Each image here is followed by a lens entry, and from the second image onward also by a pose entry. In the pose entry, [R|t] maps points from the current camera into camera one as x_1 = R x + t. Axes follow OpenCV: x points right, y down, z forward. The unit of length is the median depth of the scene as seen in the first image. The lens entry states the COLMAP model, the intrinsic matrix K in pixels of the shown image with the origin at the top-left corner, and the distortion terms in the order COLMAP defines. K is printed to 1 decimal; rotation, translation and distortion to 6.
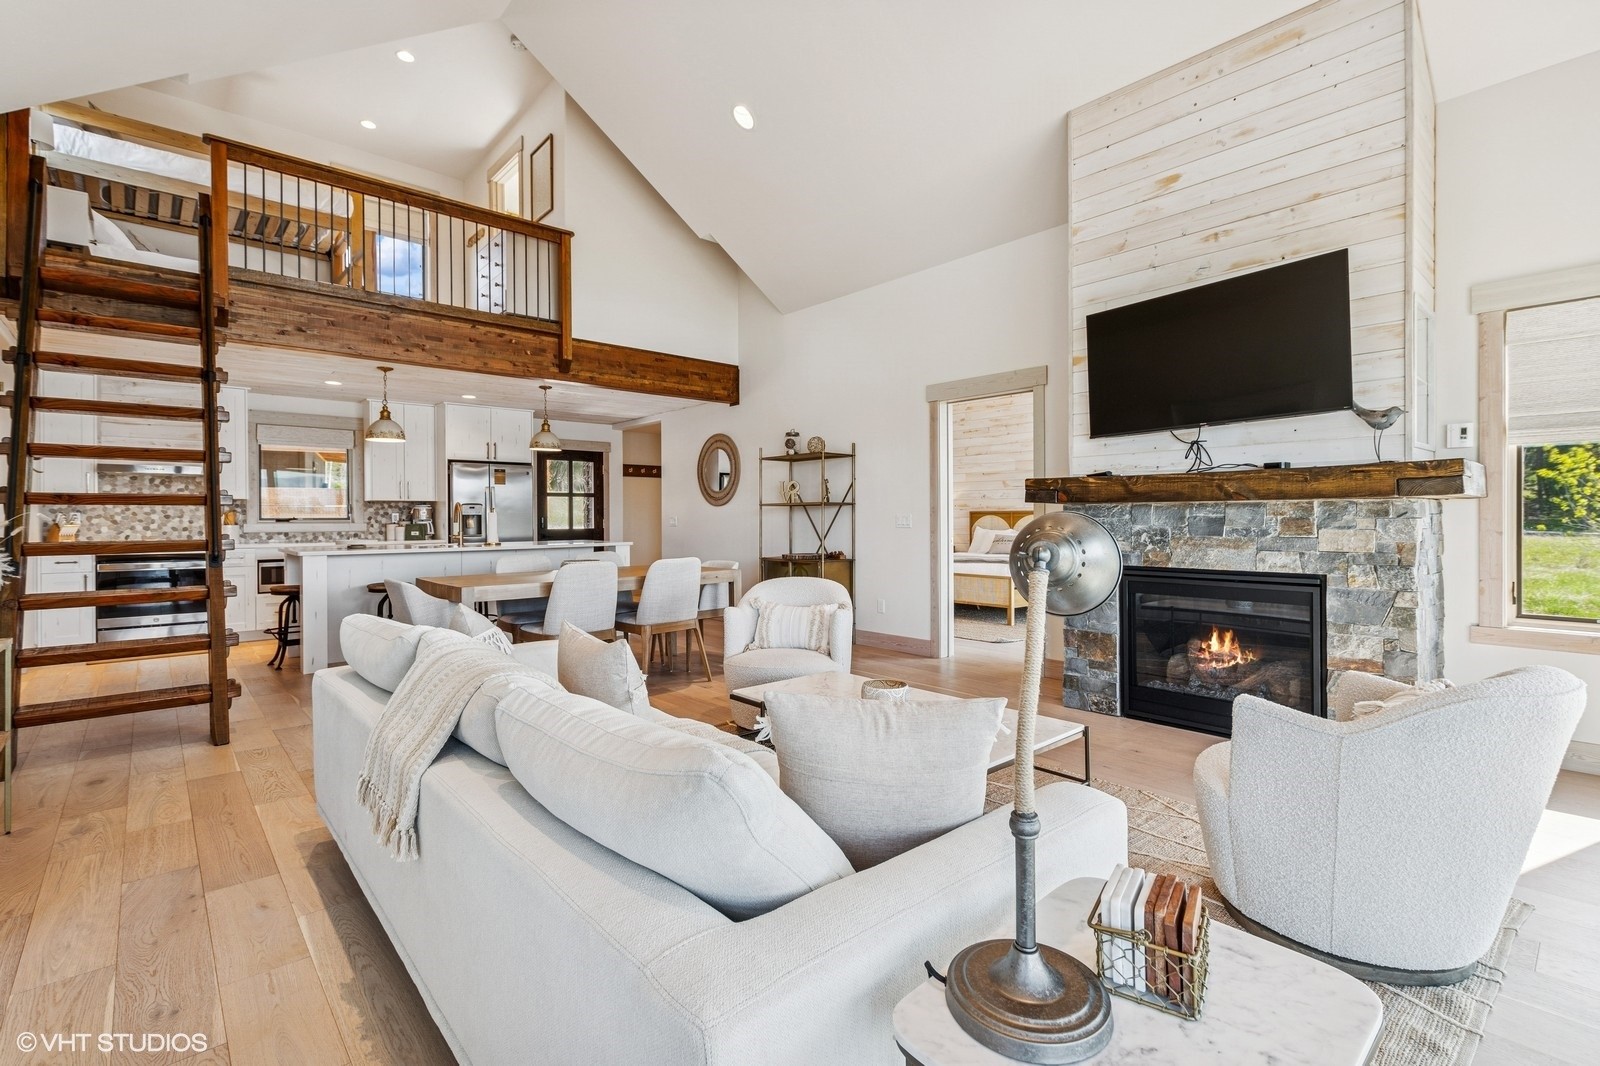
lens RADIAL K [[725.1, 0, 799.8], [0, 725.1, 517.5], [0, 0, 1]] dist [0.000644, -0.000237]
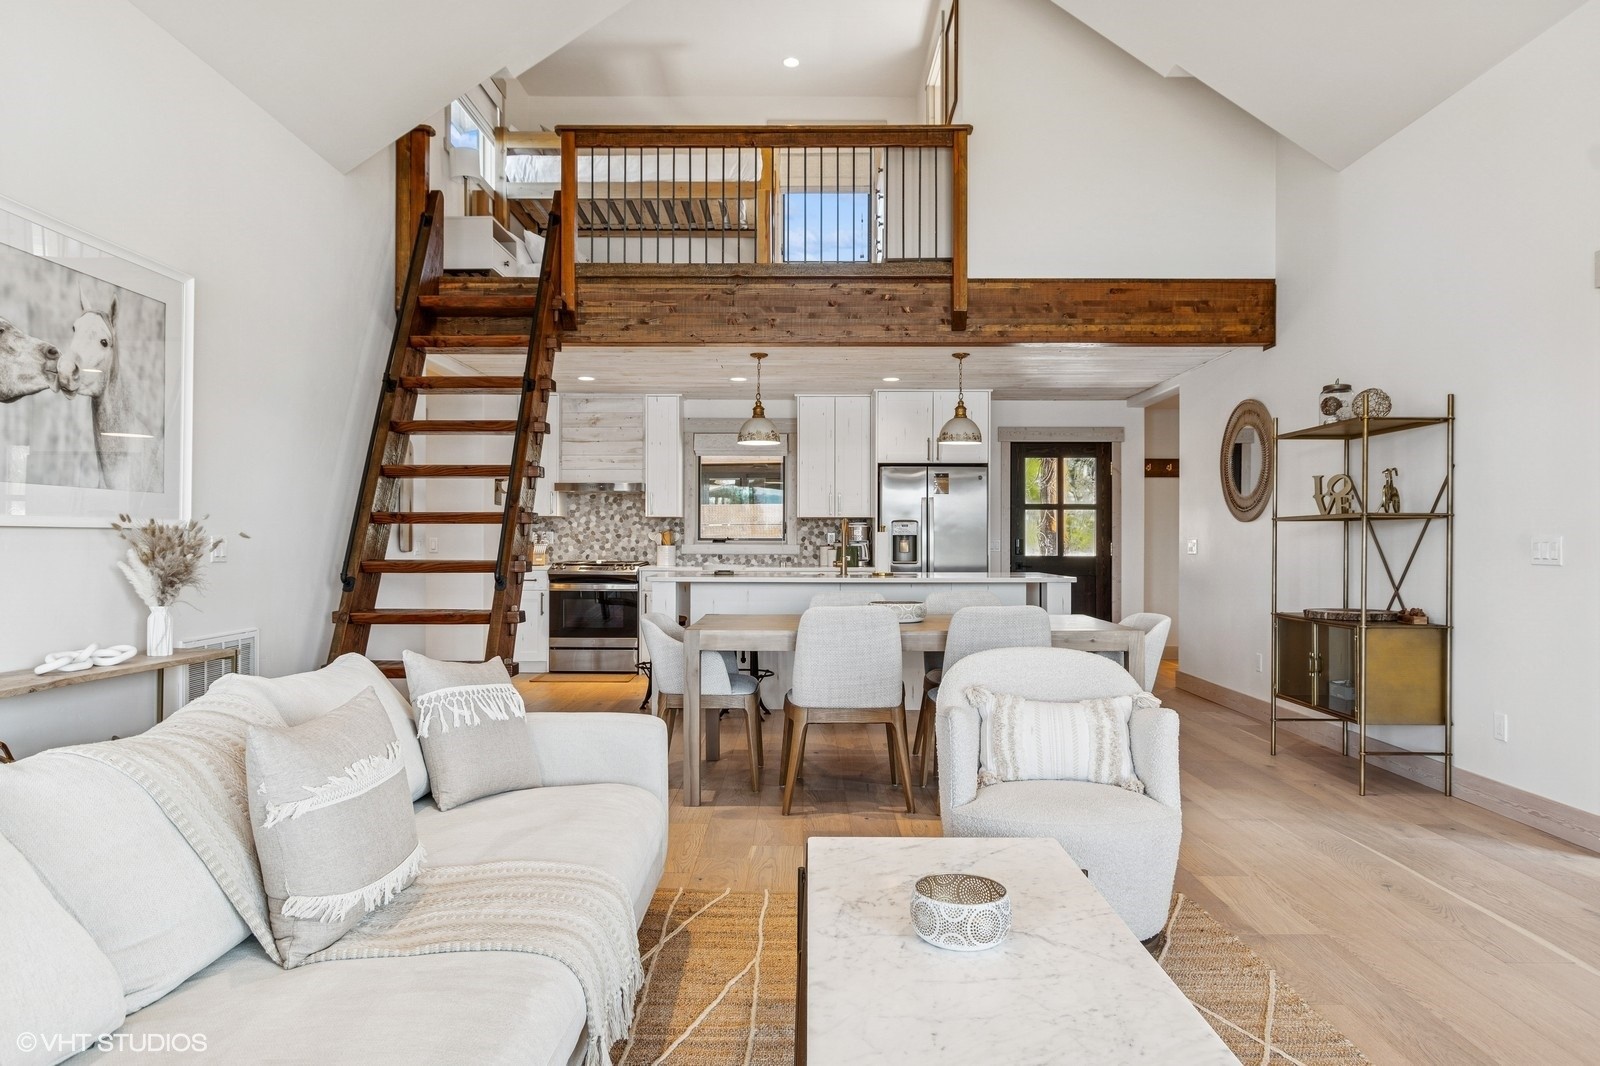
lens RADIAL K [[1005.4, 0, 800.0], [0, 1005.4, 533.0], [0, 0, 1]] dist [0.001996, -0.000584]
pose [[0.742926, 0.001793, -0.669371, 0.201512], [-0.006208, 0.999972, -0.004212, -0.000947], [0.669345, 0.007285, 0.742916, 0.178224]]
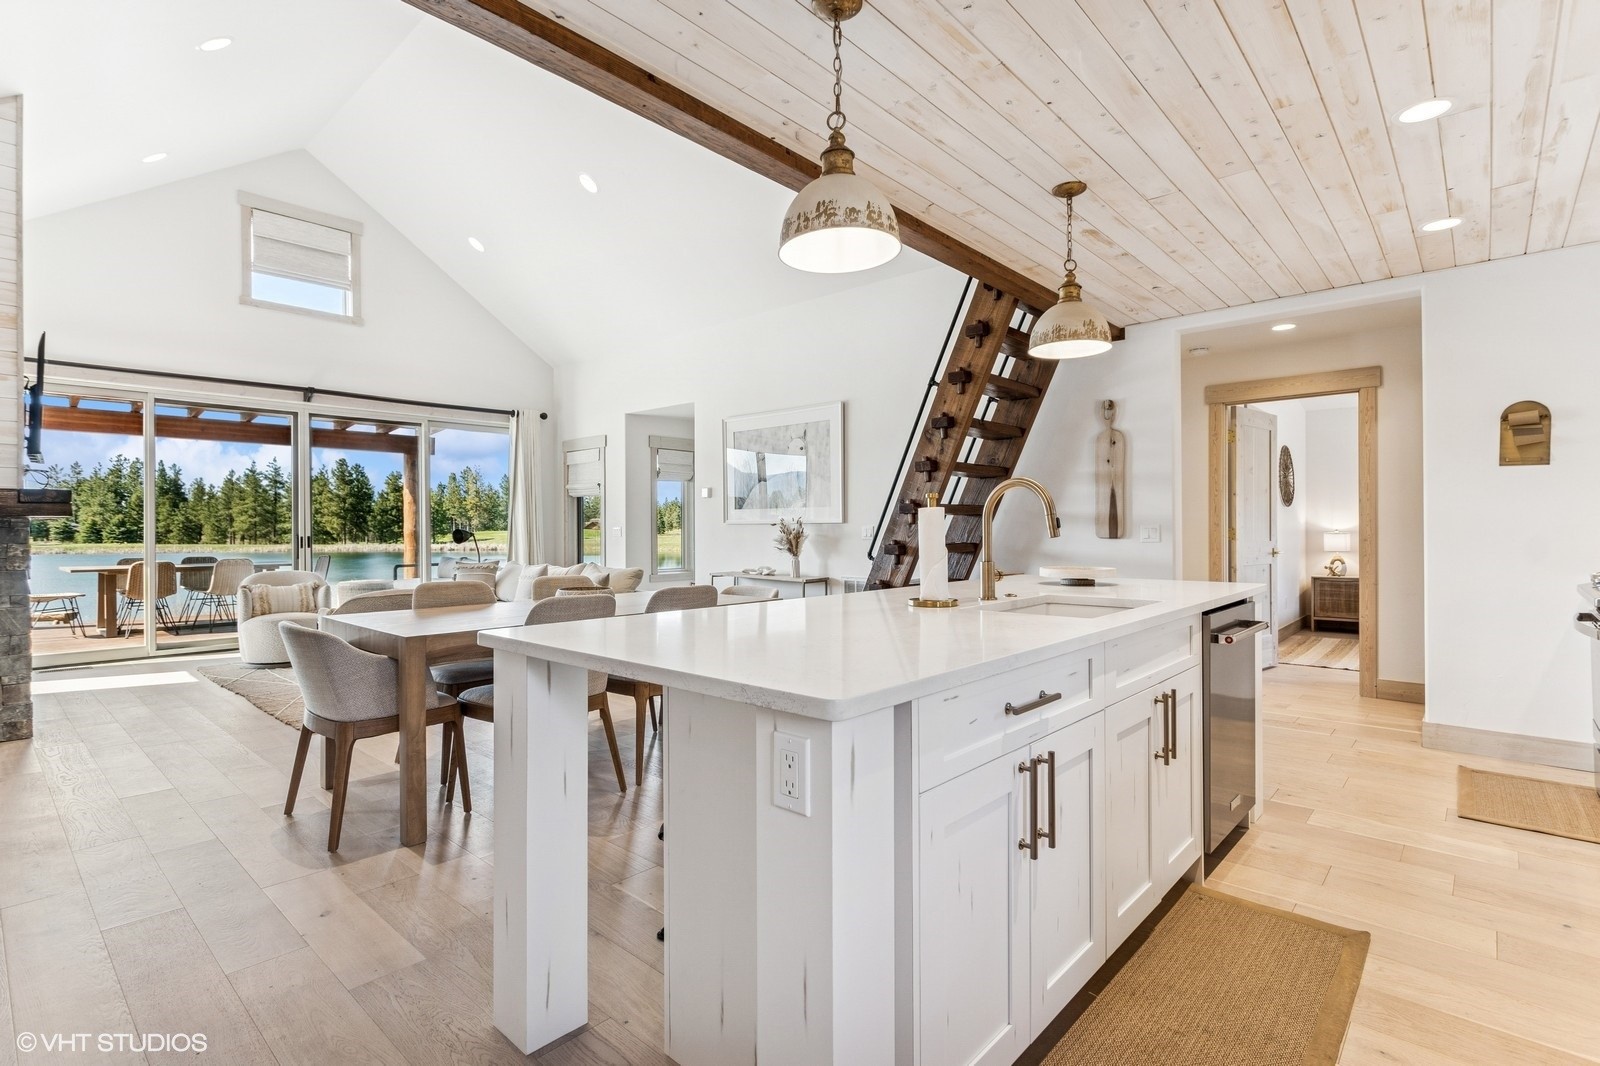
lens RADIAL K [[763.8, 0, 800.0], [0, 763.8, 533.0], [0, 0, 1]] dist [-0.000853, 0.000003]
pose [[-0.994684, 0.009634, -0.102523, -0.333688], [0.008900, 0.999931, 0.007616, 0.001299], [0.102589, 0.006663, -0.994701, 1.346016]]
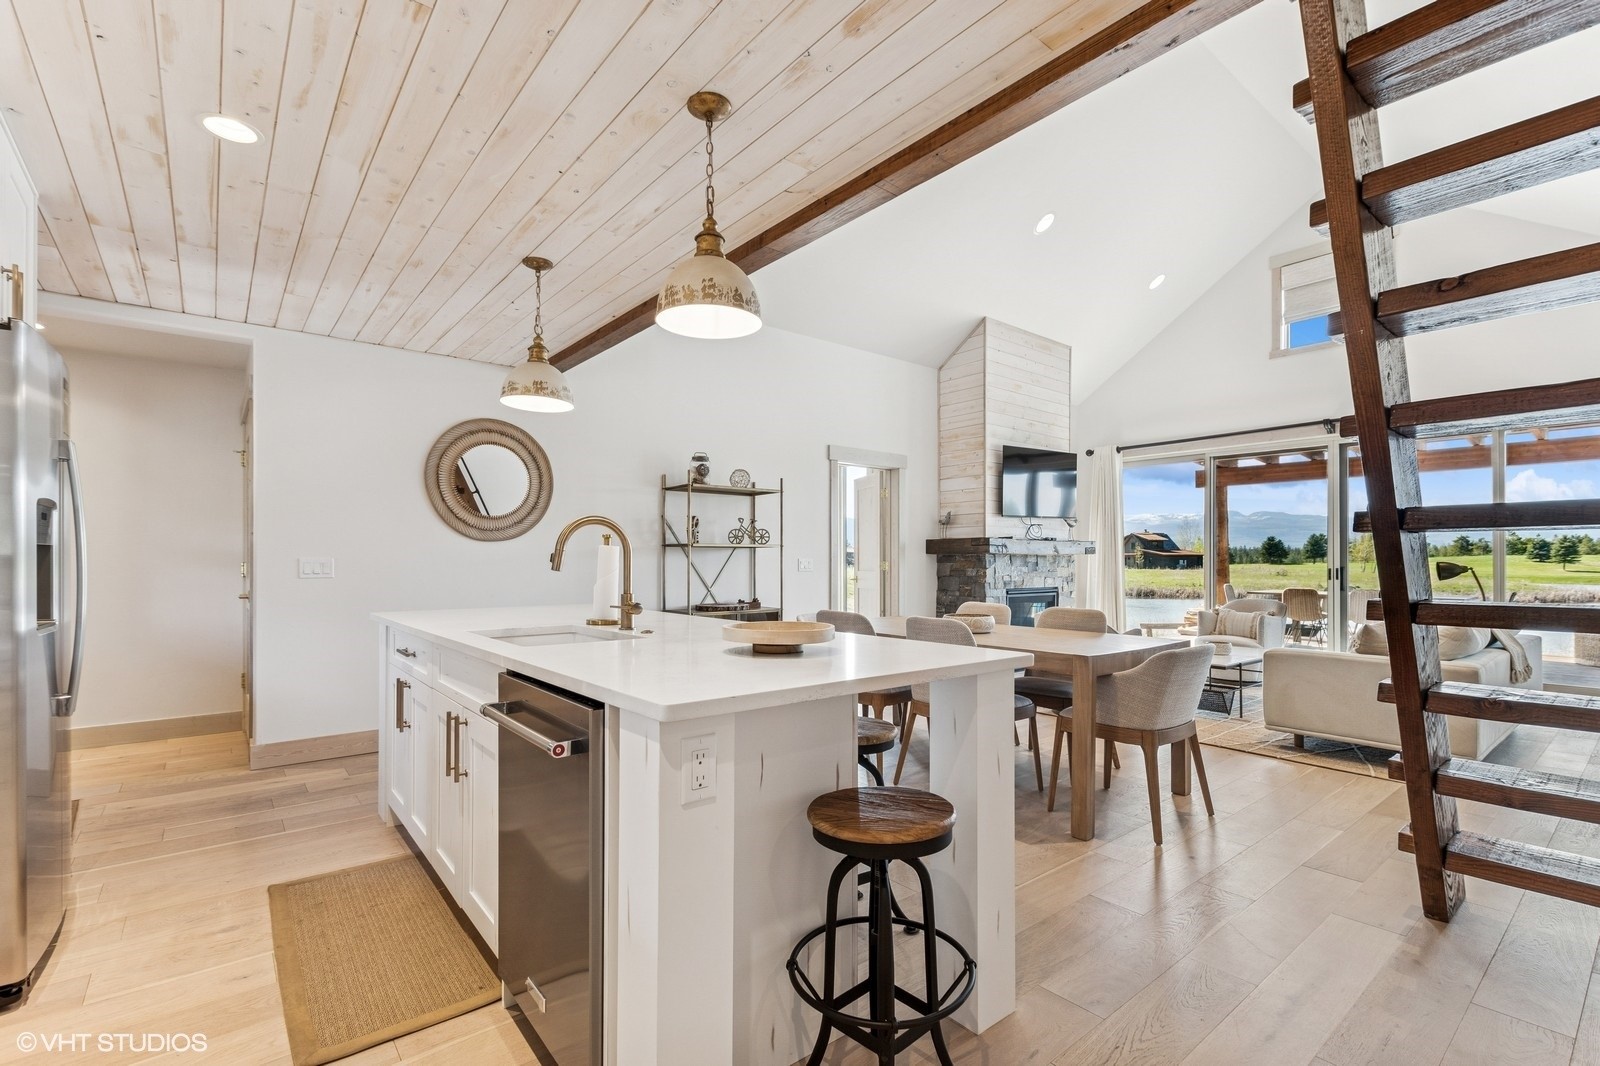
lens RADIAL K [[720.0, 0, 796.1], [0, 720.0, 559.5], [0, 0, 1]] dist [-0.004522, -0.000847]
pose [[0.059441, 0.006133, 0.998213, -0.837727], [-0.001755, 0.999980, -0.006040, 0.002990], [-0.998230, -0.001393, 0.059450, 0.866899]]
